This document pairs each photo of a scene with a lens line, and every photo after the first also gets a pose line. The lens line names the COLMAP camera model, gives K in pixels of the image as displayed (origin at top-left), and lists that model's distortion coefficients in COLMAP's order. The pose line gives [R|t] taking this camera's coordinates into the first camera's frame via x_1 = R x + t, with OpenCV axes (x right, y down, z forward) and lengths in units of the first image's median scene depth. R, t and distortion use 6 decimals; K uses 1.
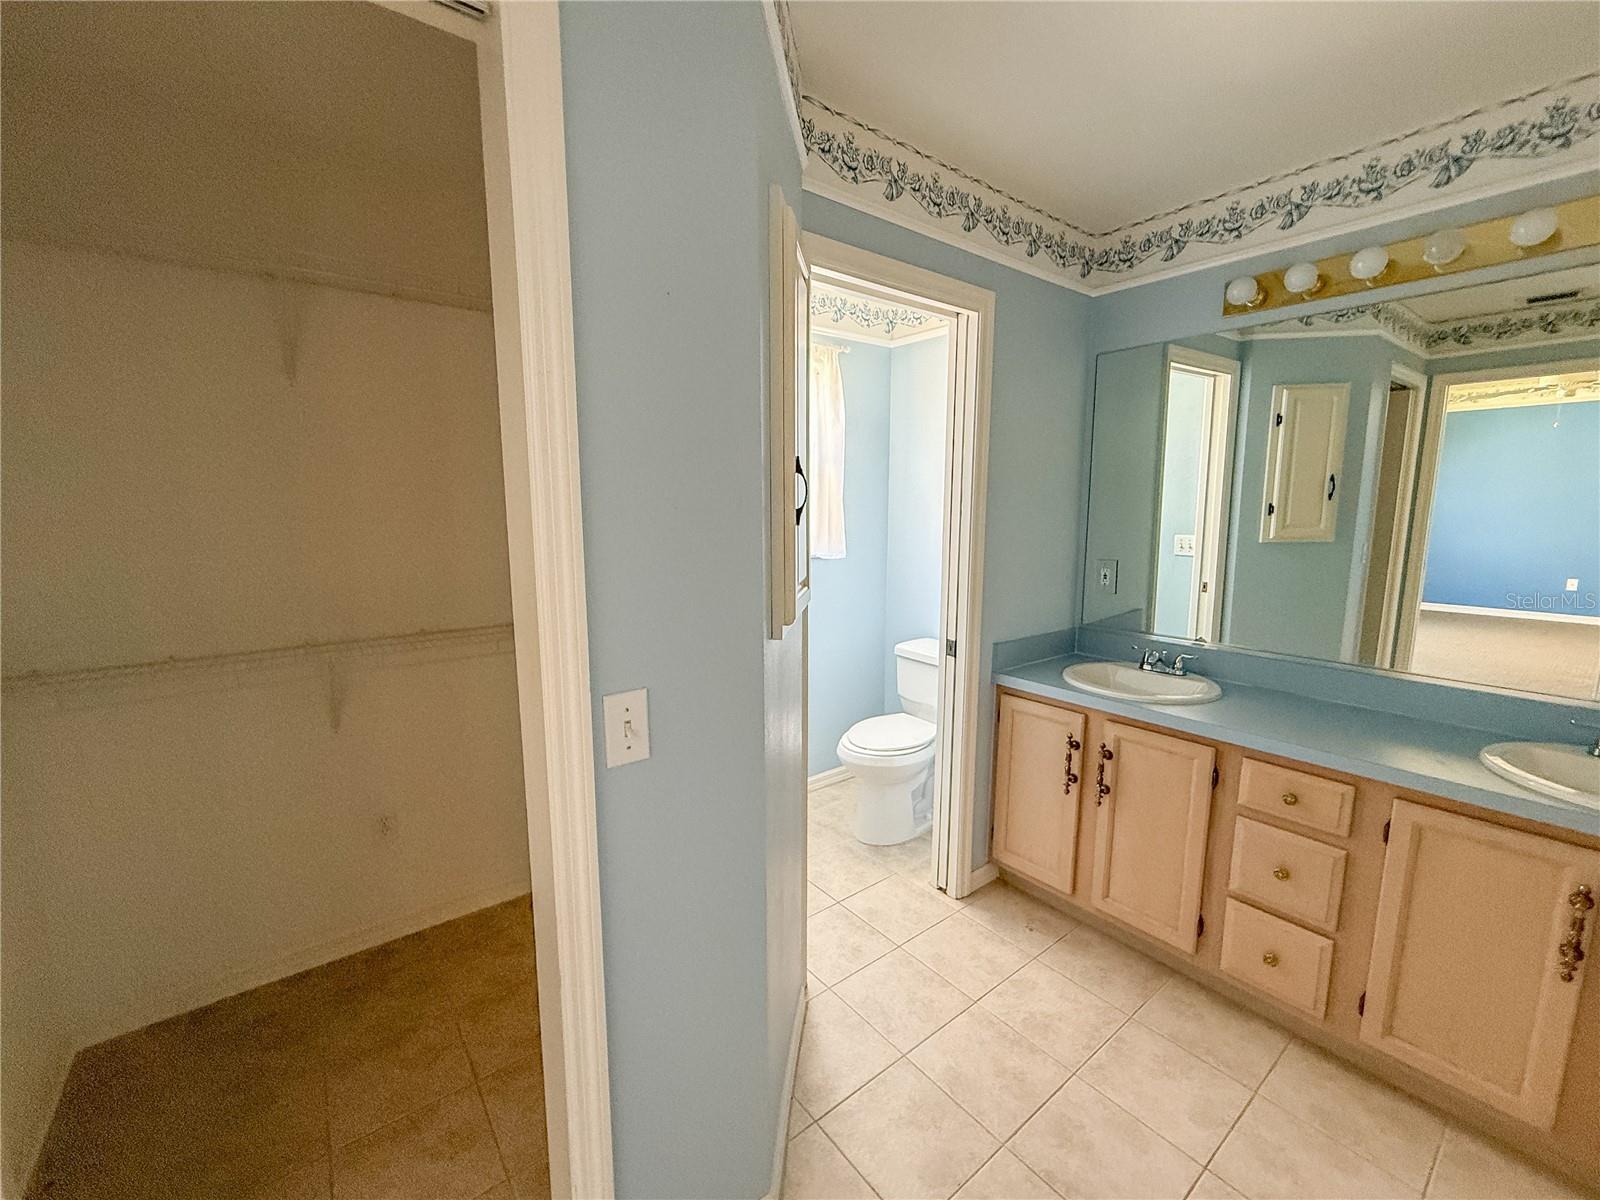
lens RADIAL K [[660.2, 0, 800.0], [0, 660.2, 600.0], [0, 0, 1]] dist [0.024651, 0.000197]
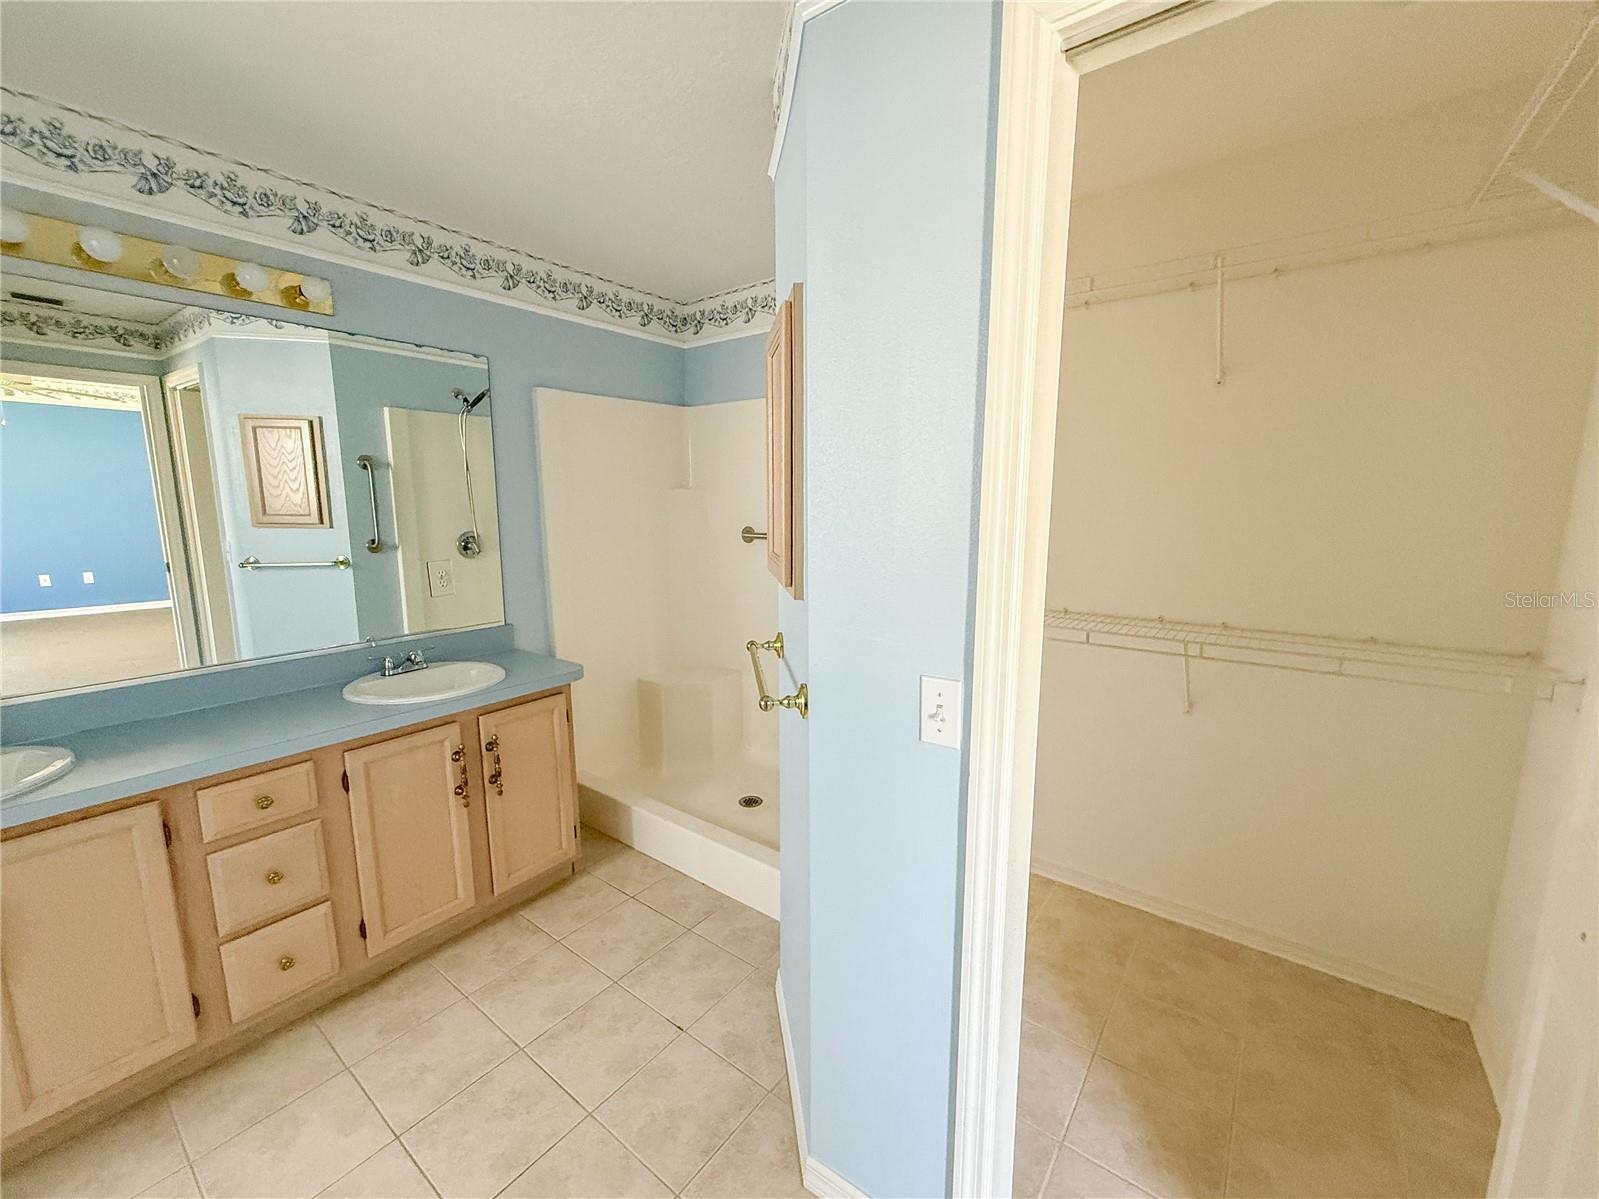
lens RADIAL K [[650.6, 0, 799.5], [0, 650.6, 599.5], [0, 0, 1]] dist [0.000114, 0.000260]
pose [[-0.245450, -0.152916, 0.957273, -0.332609], [0.142712, 0.971022, 0.191704, -0.064535], [-0.958847, 0.183668, -0.216514, 0.398197]]
